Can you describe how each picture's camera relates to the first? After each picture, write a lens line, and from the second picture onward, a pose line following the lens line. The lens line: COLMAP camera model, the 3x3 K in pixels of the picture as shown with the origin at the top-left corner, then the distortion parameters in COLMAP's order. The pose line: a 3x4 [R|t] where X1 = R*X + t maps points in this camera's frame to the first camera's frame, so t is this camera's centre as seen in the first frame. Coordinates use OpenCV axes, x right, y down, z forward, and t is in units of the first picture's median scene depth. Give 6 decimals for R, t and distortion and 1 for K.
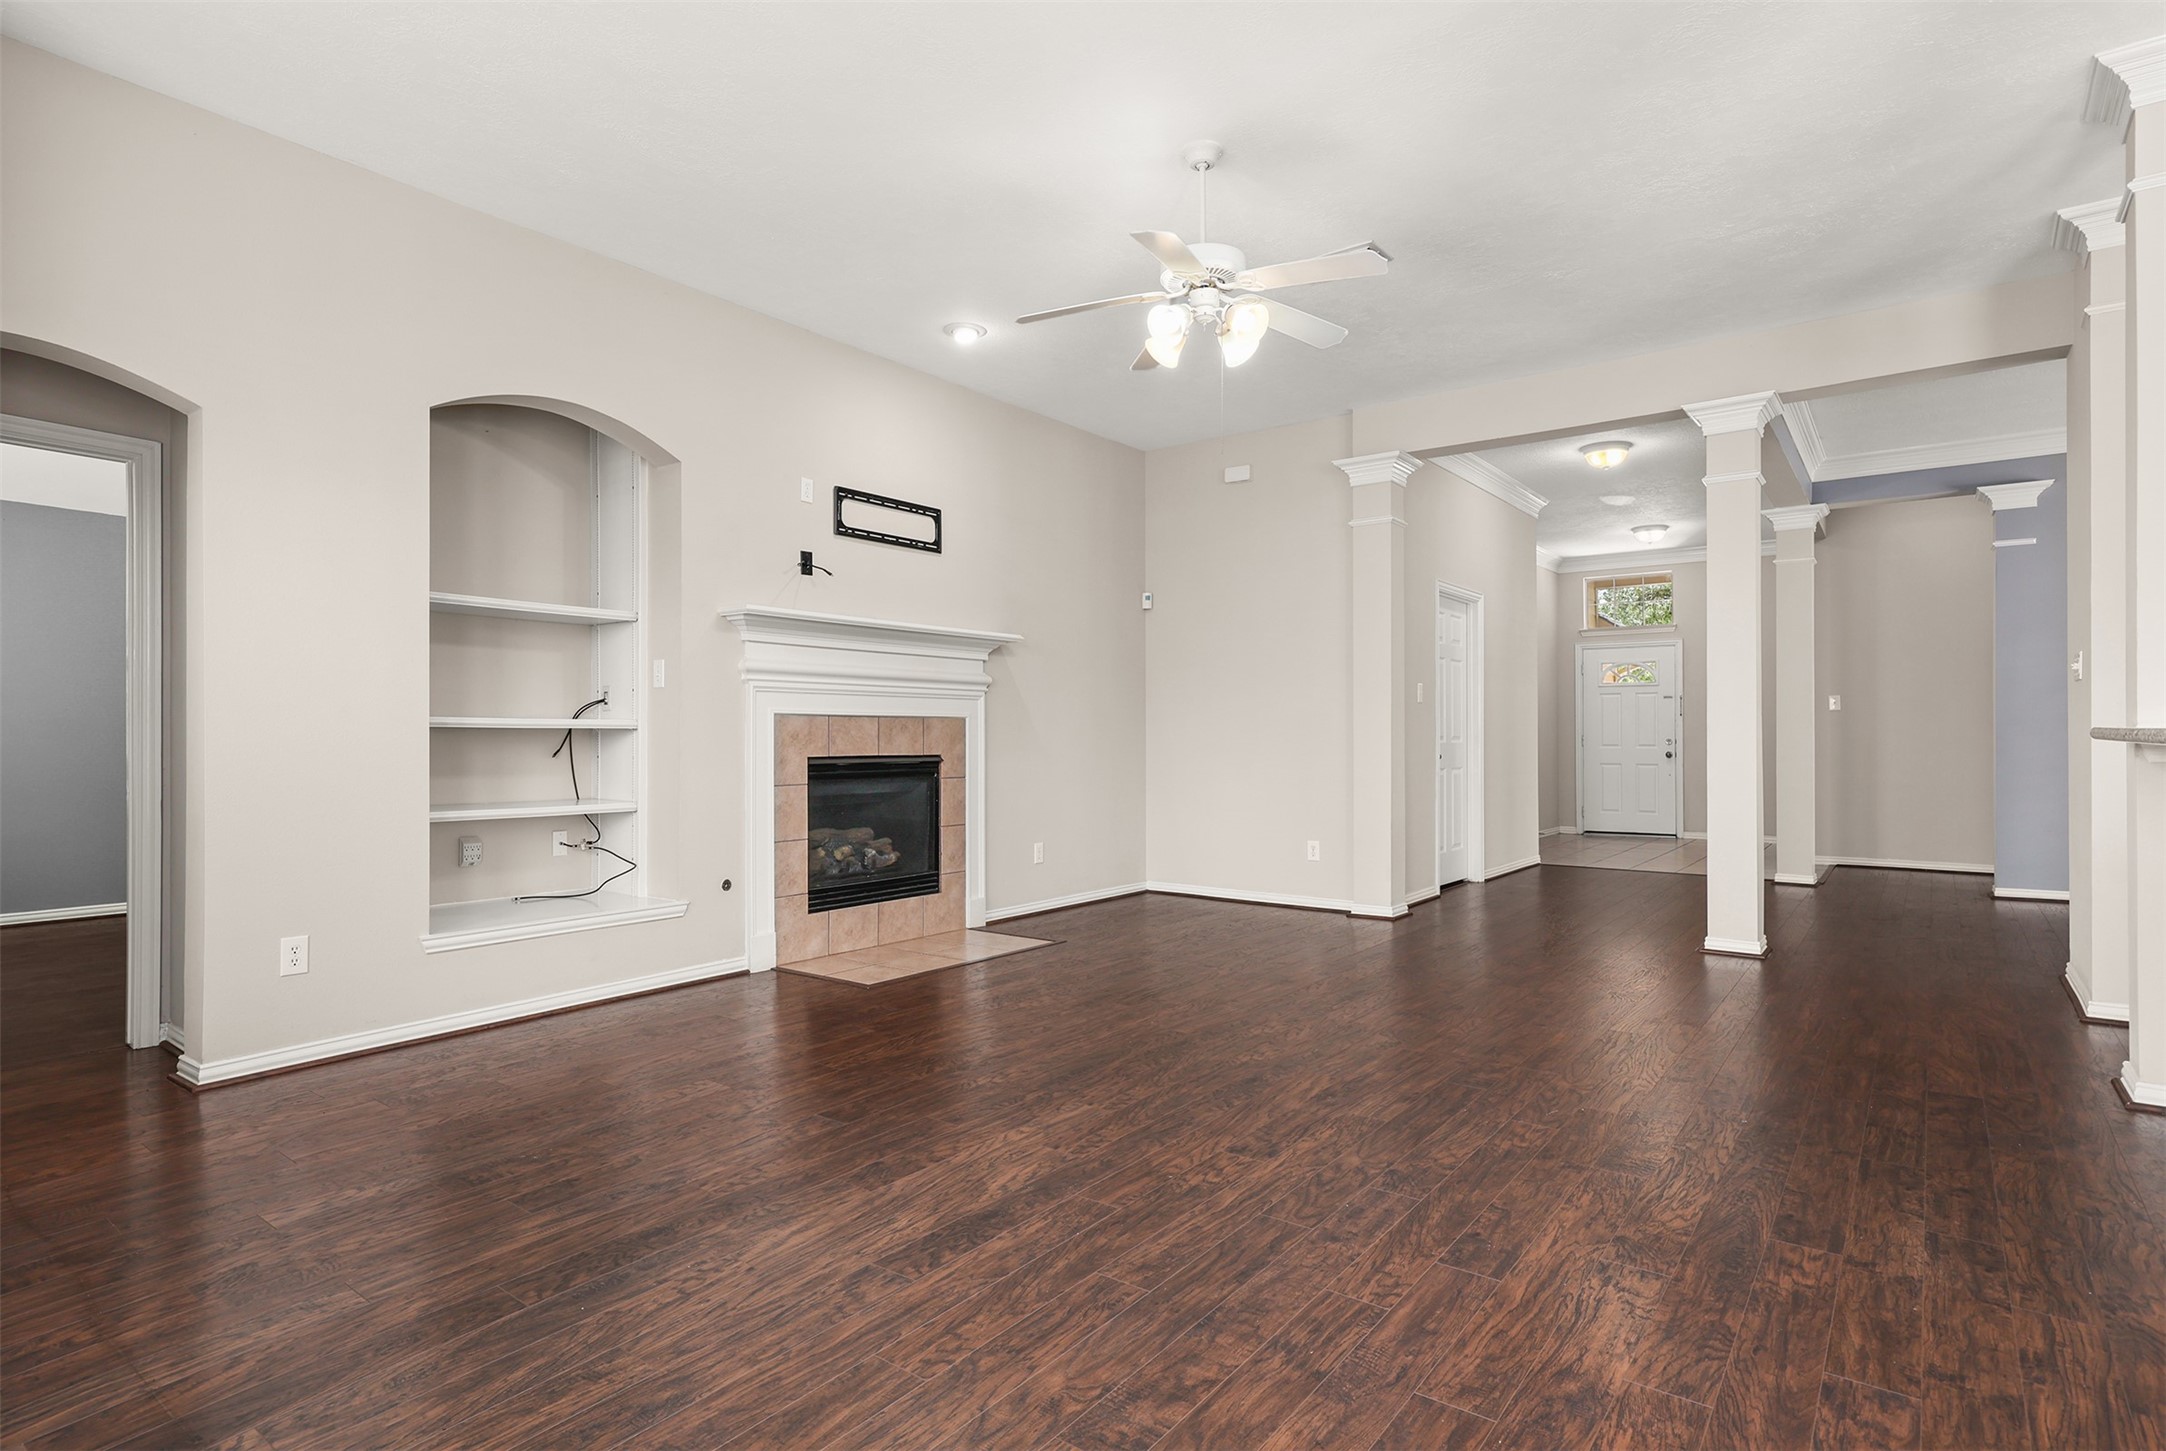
lens RADIAL K [[1105.1, 0, 1056.1], [0, 1105.1, 791.6], [0, 0, 1]] dist [-0.006907, -0.001245]
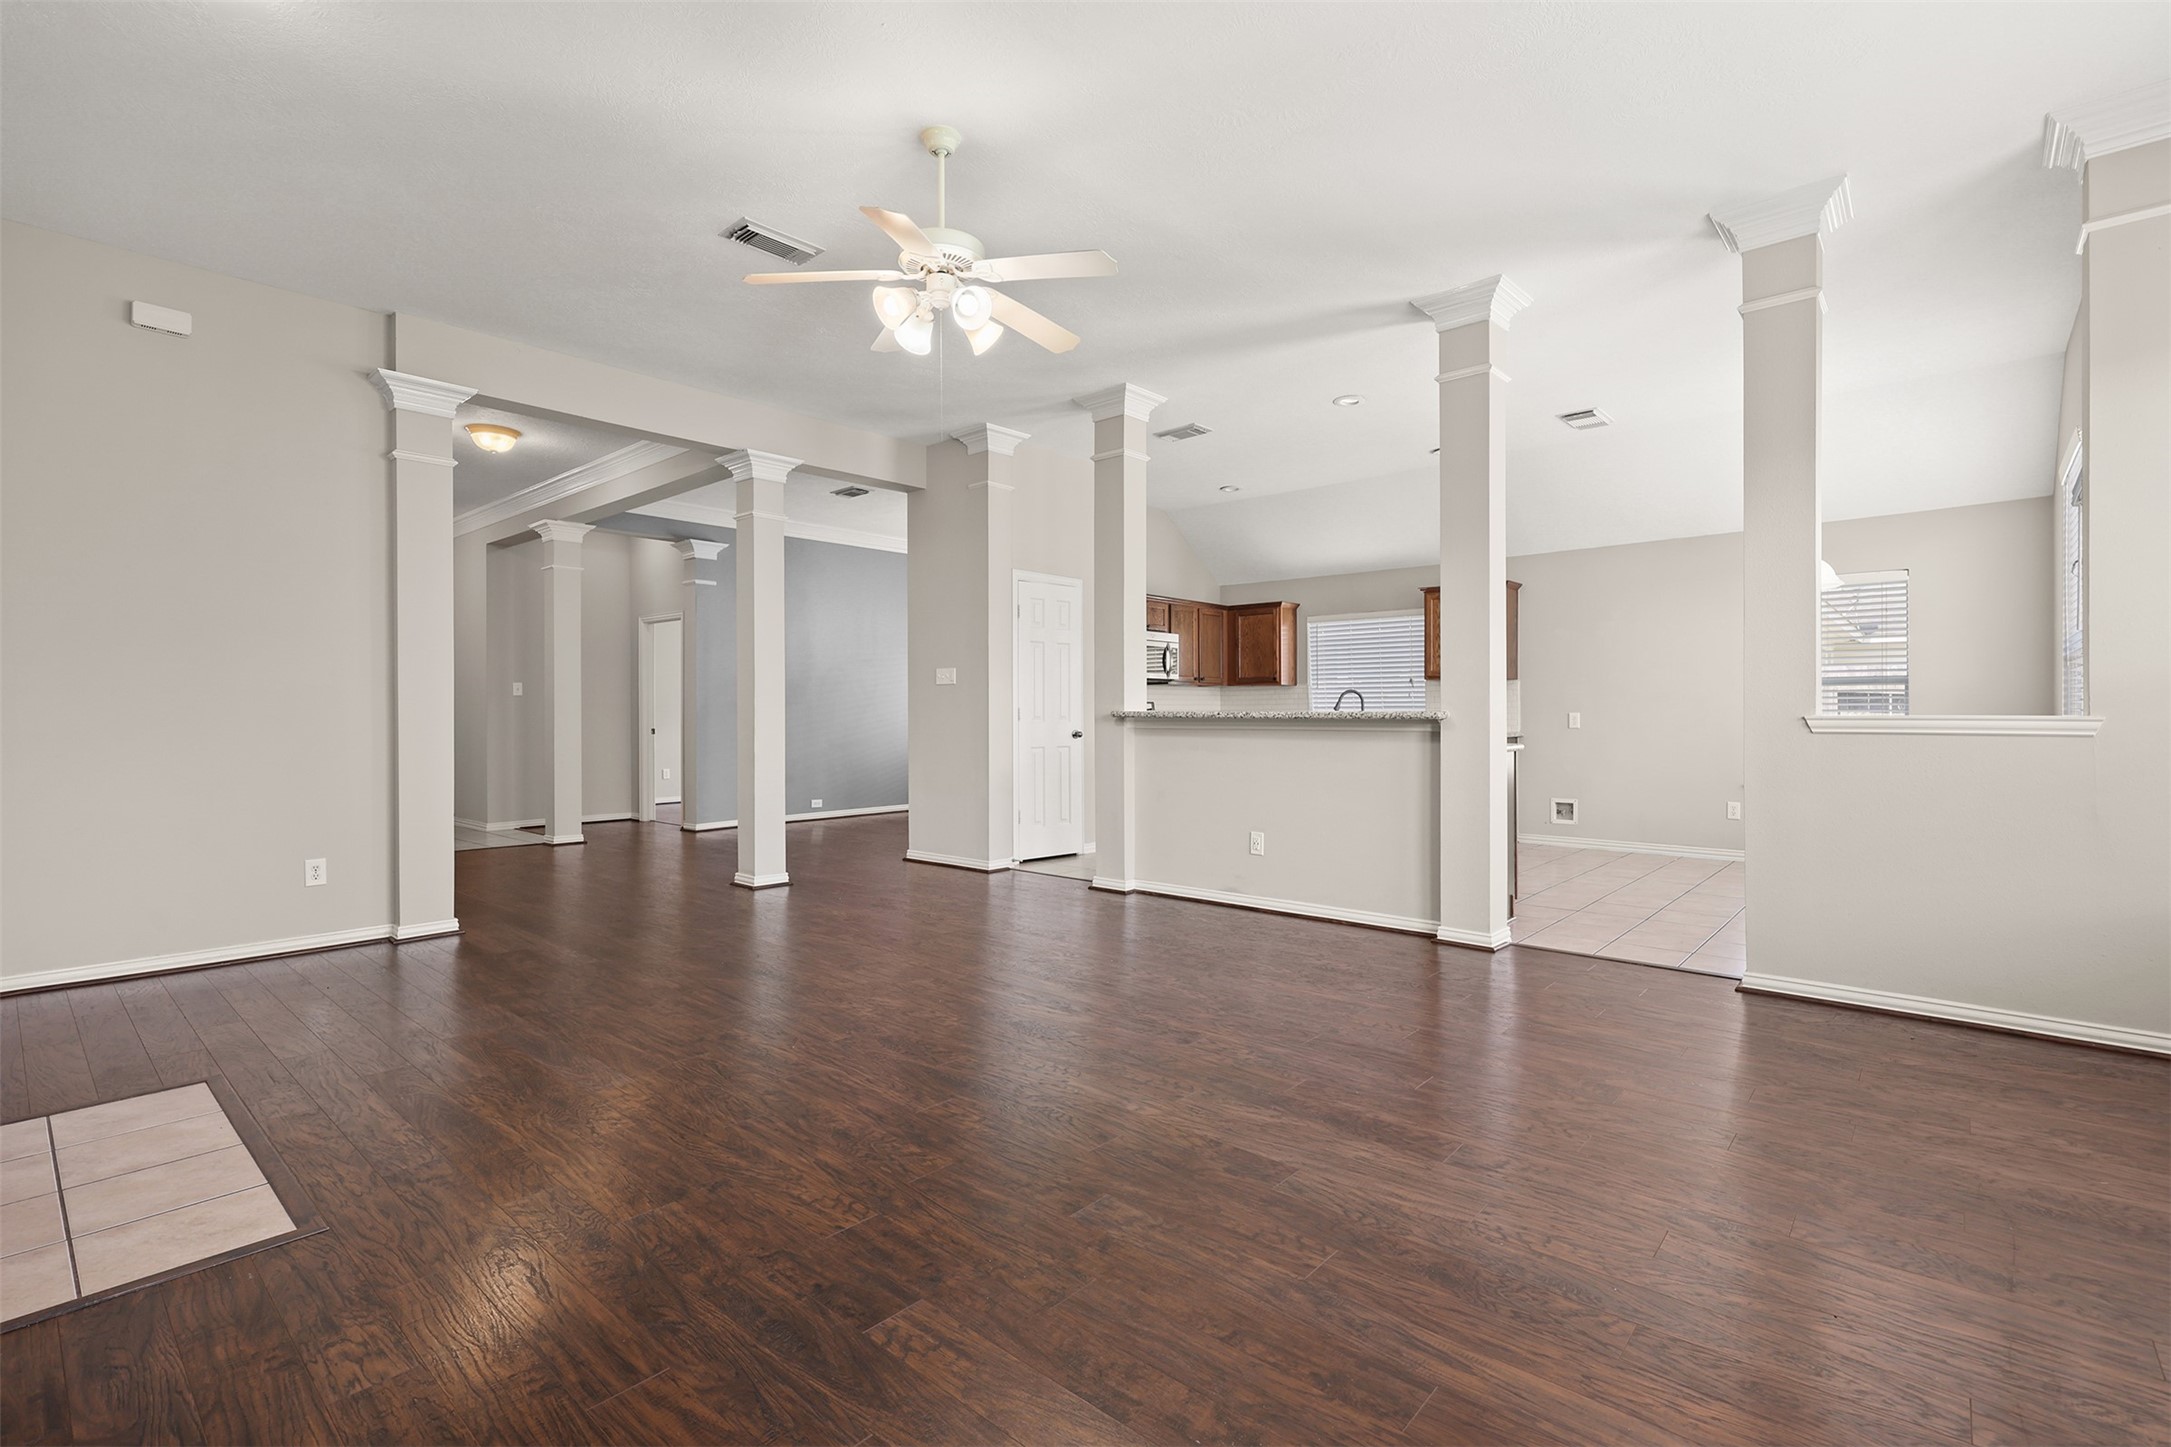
lens RADIAL K [[984.9, 0, 1125.4], [0, 984.9, 724.0], [0, 0, 1]] dist [0.009663, -0.001403]
pose [[0.038785, -0.007662, 0.999218, -0.535058], [0.050397, 0.998713, 0.005702, -0.028355], [-0.997976, 0.050136, 0.039121, 0.551938]]
